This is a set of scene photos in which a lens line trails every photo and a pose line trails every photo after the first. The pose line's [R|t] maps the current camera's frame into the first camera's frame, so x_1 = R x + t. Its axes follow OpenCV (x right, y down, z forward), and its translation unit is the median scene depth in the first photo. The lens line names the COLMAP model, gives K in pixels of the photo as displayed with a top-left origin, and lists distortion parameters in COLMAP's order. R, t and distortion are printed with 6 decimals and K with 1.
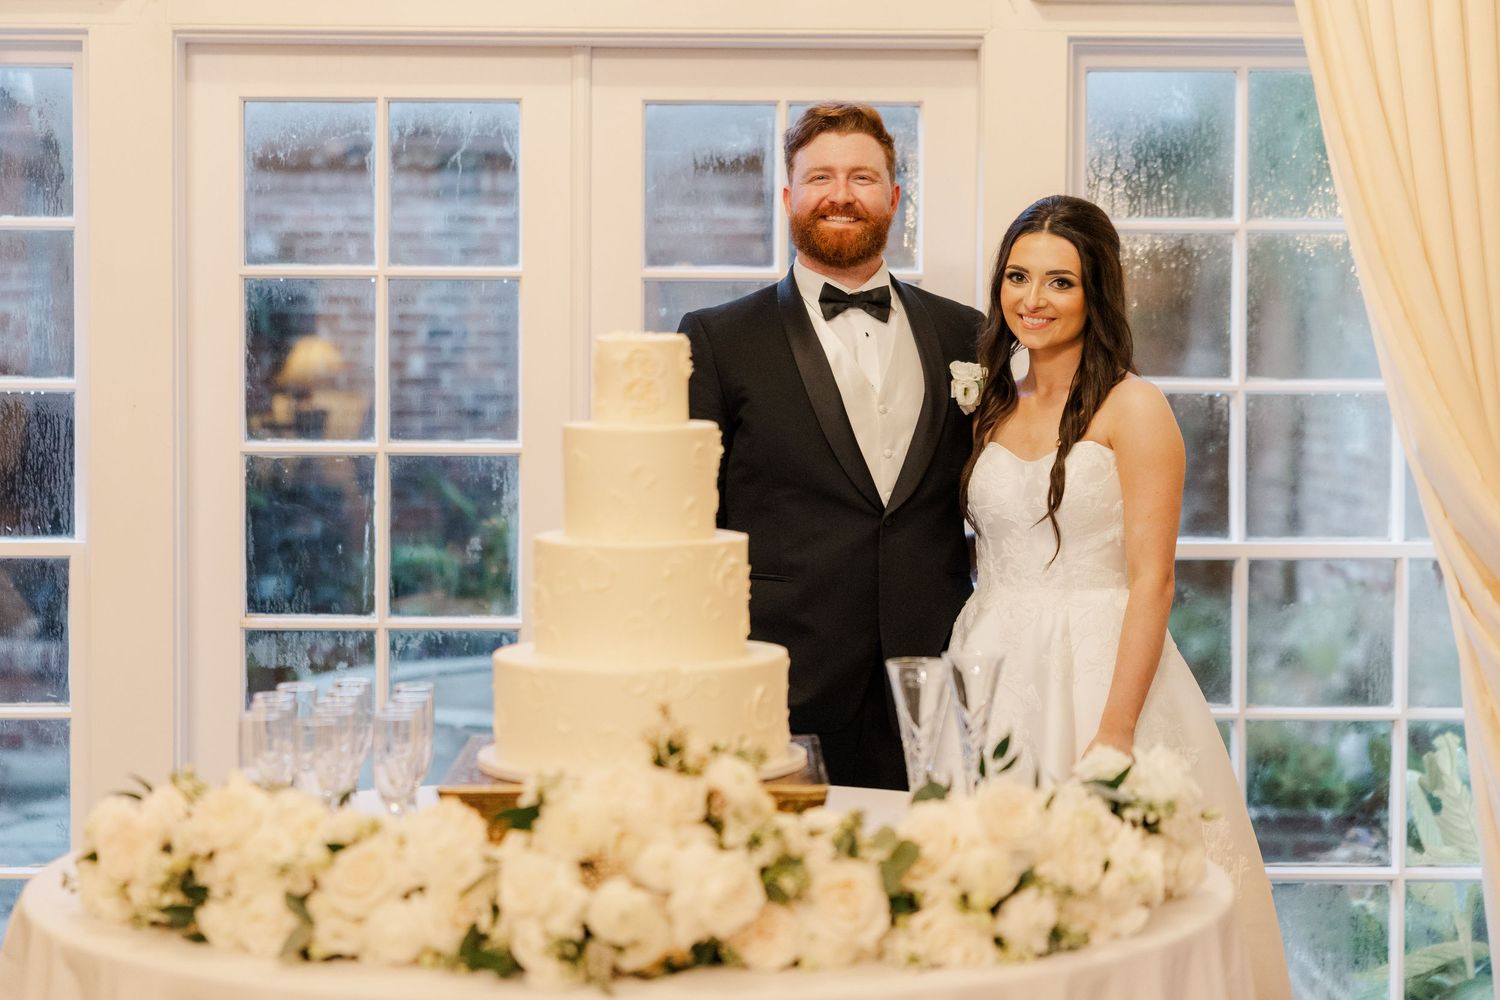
lens RADIAL K [[2930.6, 0, 750.0], [0, 2930.6, 500.0], [0, 0, 1]] dist [0.011778, 0.008169]
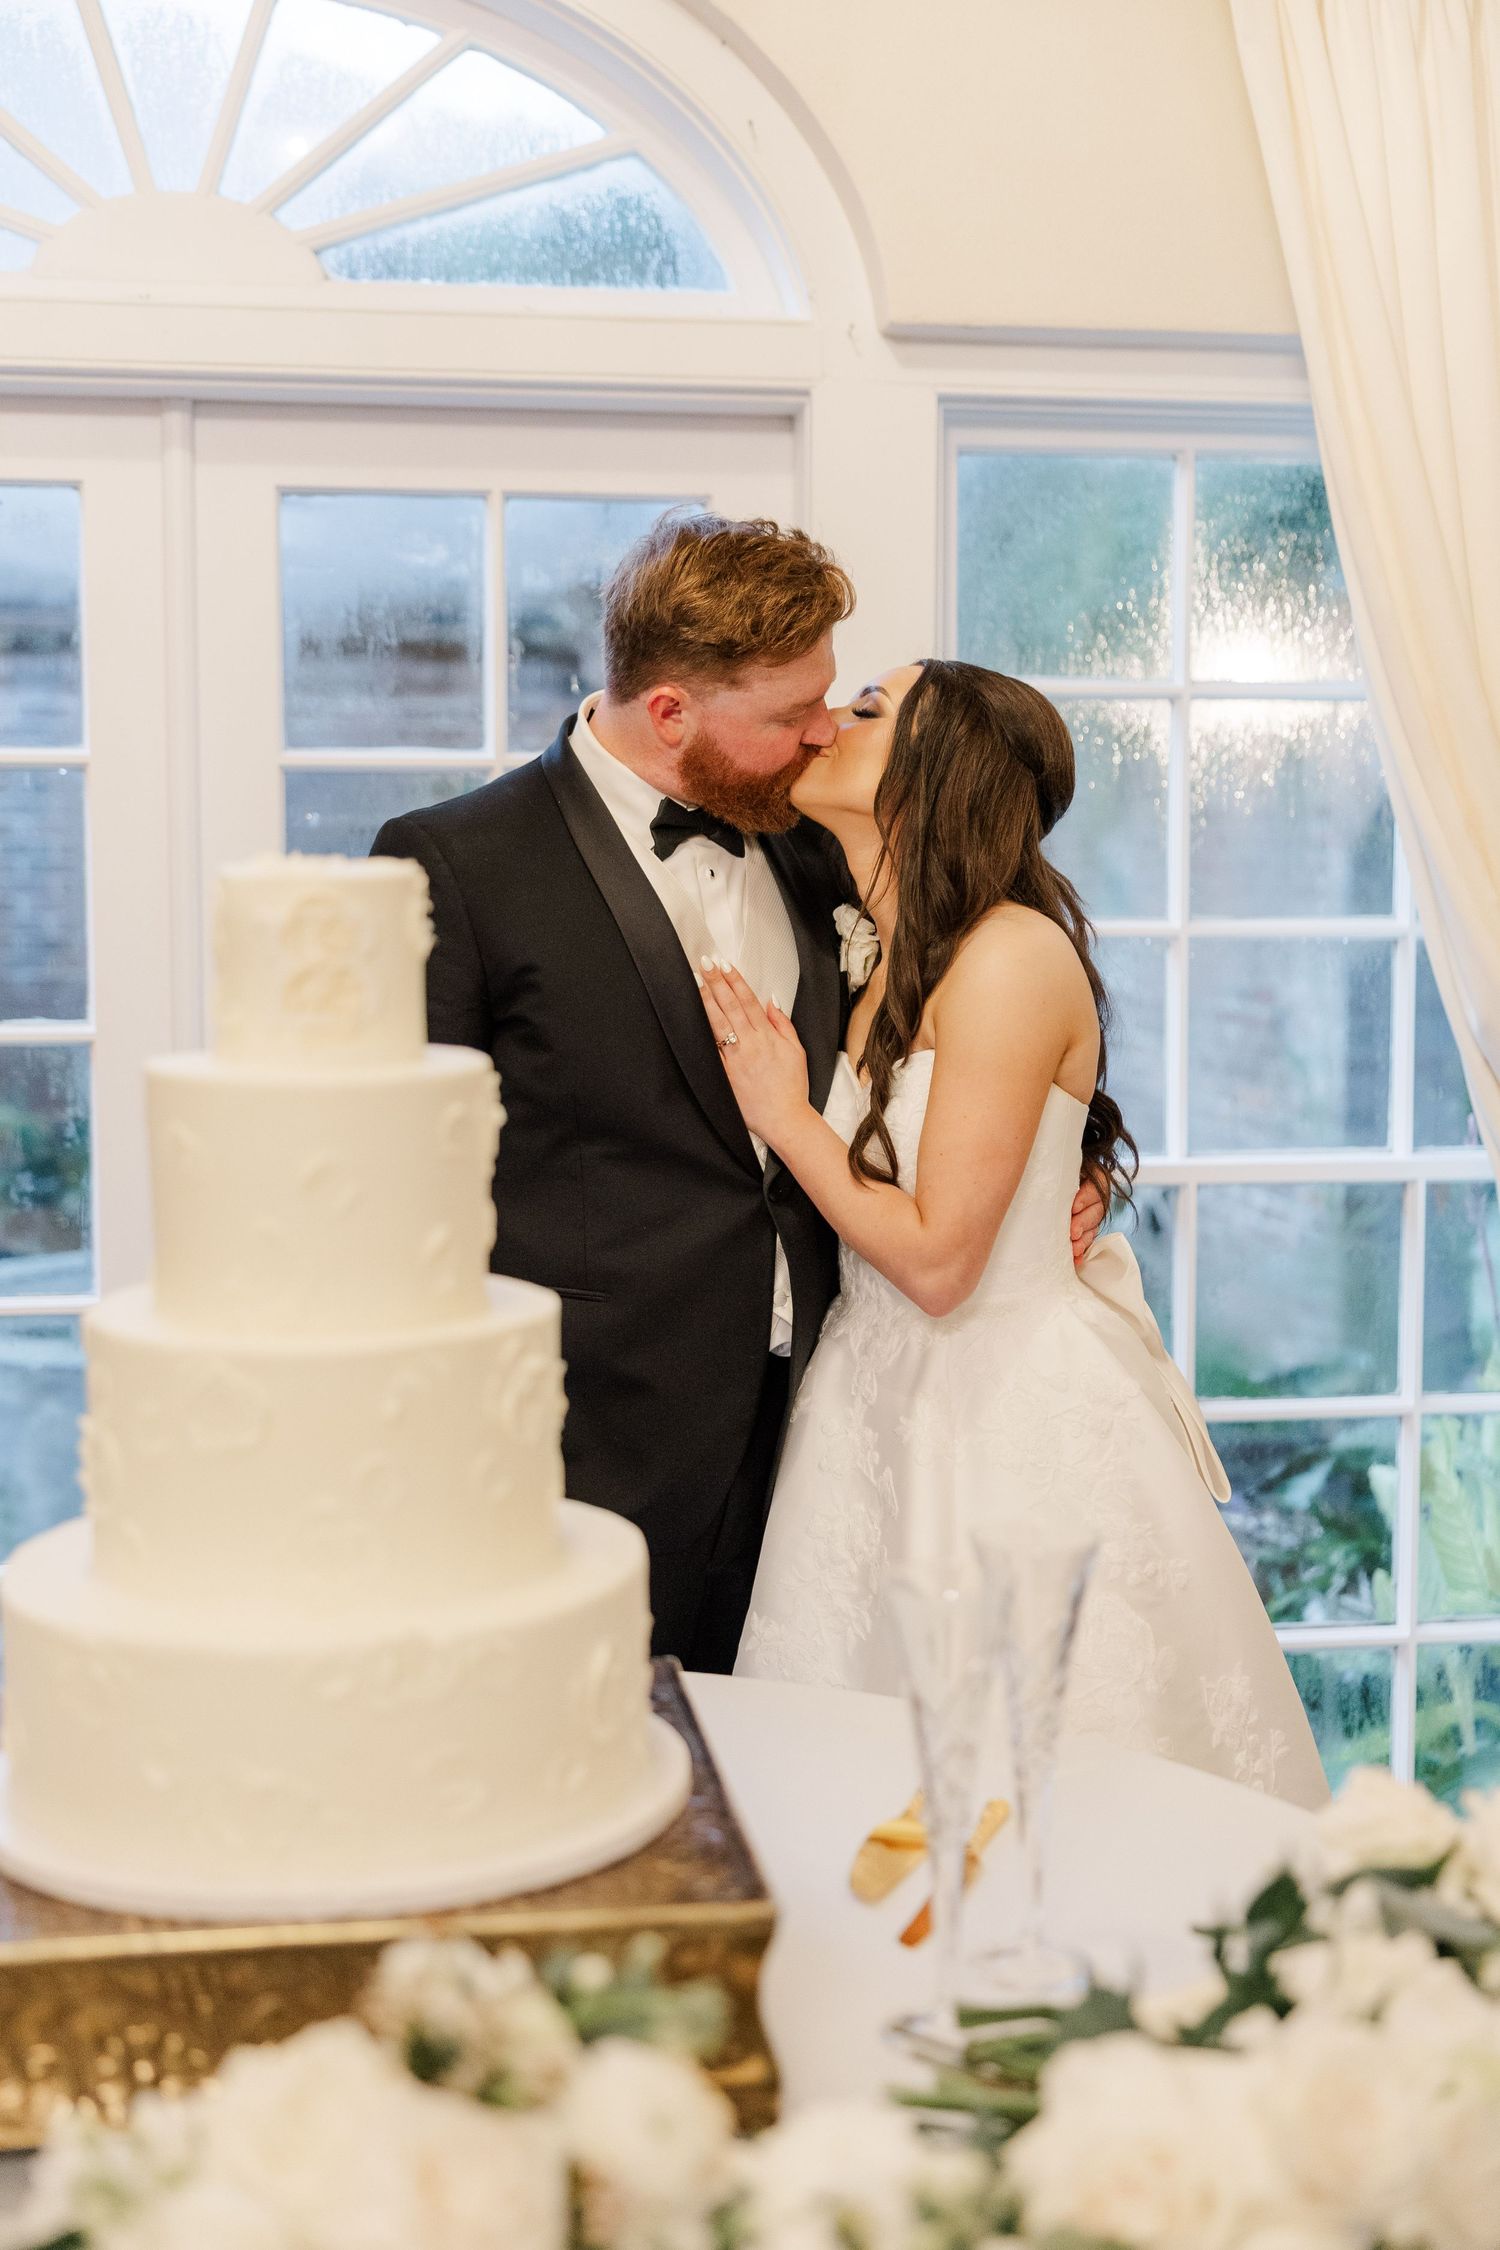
lens RADIAL K [[2769.7, 0, 750.0], [0, 2769.7, 1125.0], [0, 0, 1]] dist [0.003736, 0.003511]
pose [[0.989963, -0.016962, 0.140303, -0.079657], [0.010804, 0.998949, 0.044542, -0.086030], [-0.140911, -0.042579, 0.989106, 1.416591]]
